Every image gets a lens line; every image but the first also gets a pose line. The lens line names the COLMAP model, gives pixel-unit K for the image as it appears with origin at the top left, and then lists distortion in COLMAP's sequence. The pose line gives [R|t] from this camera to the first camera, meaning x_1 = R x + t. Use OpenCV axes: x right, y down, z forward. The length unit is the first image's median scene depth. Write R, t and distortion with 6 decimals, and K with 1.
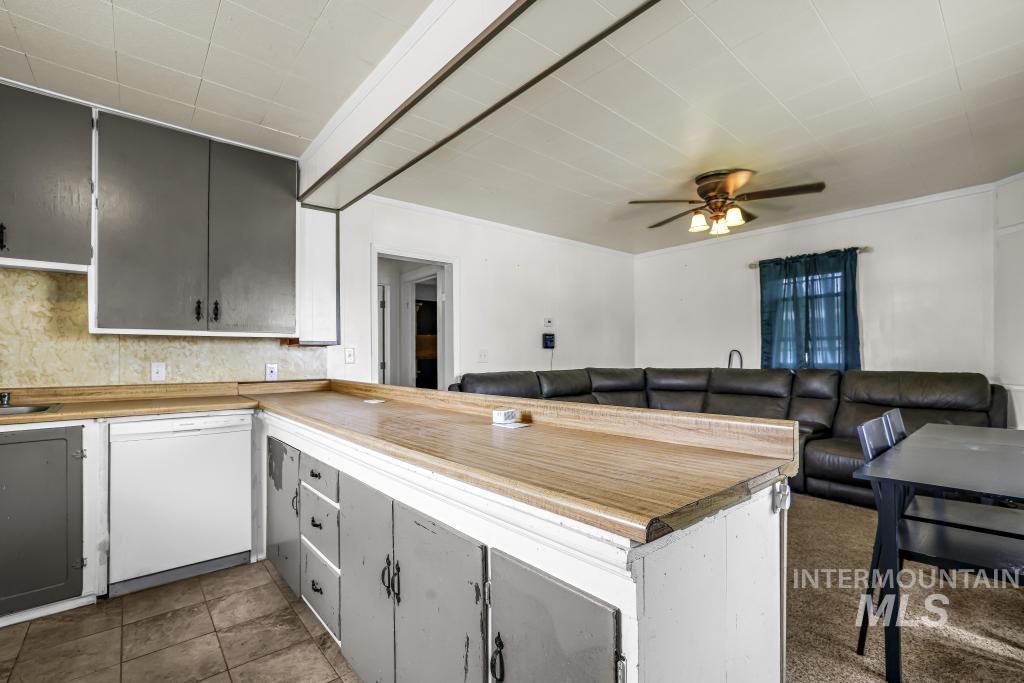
lens RADIAL K [[457.9, 0, 508.8], [0, 457.9, 369.3], [0, 0, 1]] dist [0.001179, 0.000413]
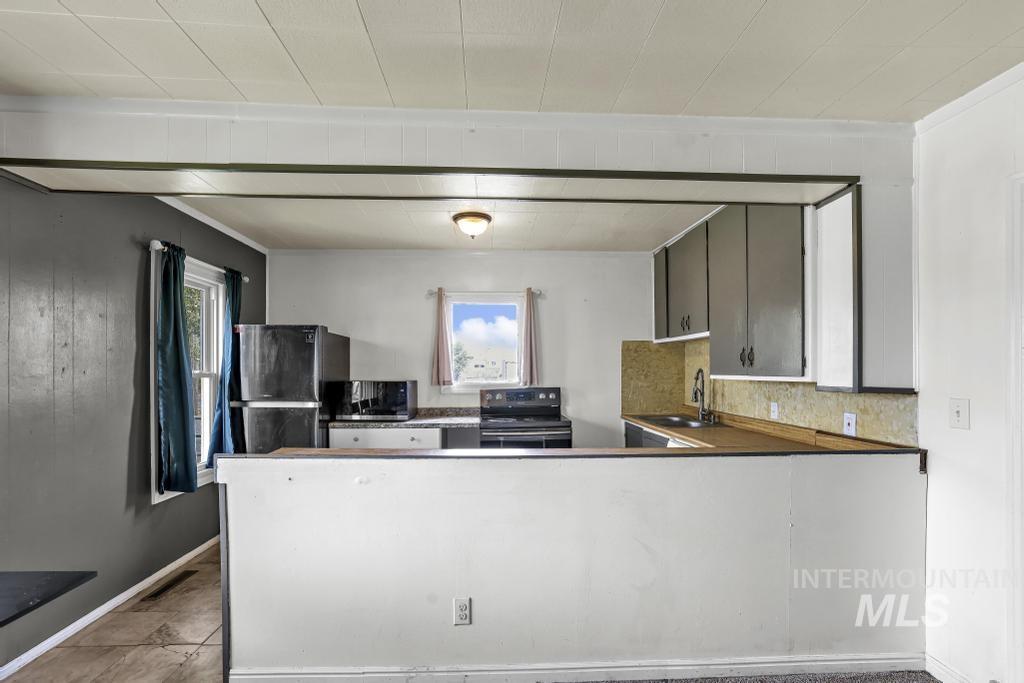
lens RADIAL K [[457.9, 0, 508.8], [0, 457.9, 369.3], [0, 0, 1]] dist [0.001179, 0.000413]
pose [[-0.609106, 0.008022, -0.793048, 0.484940], [-0.010938, 0.999769, 0.018514, -0.104029], [0.793013, 0.019951, -0.608877, 1.113764]]
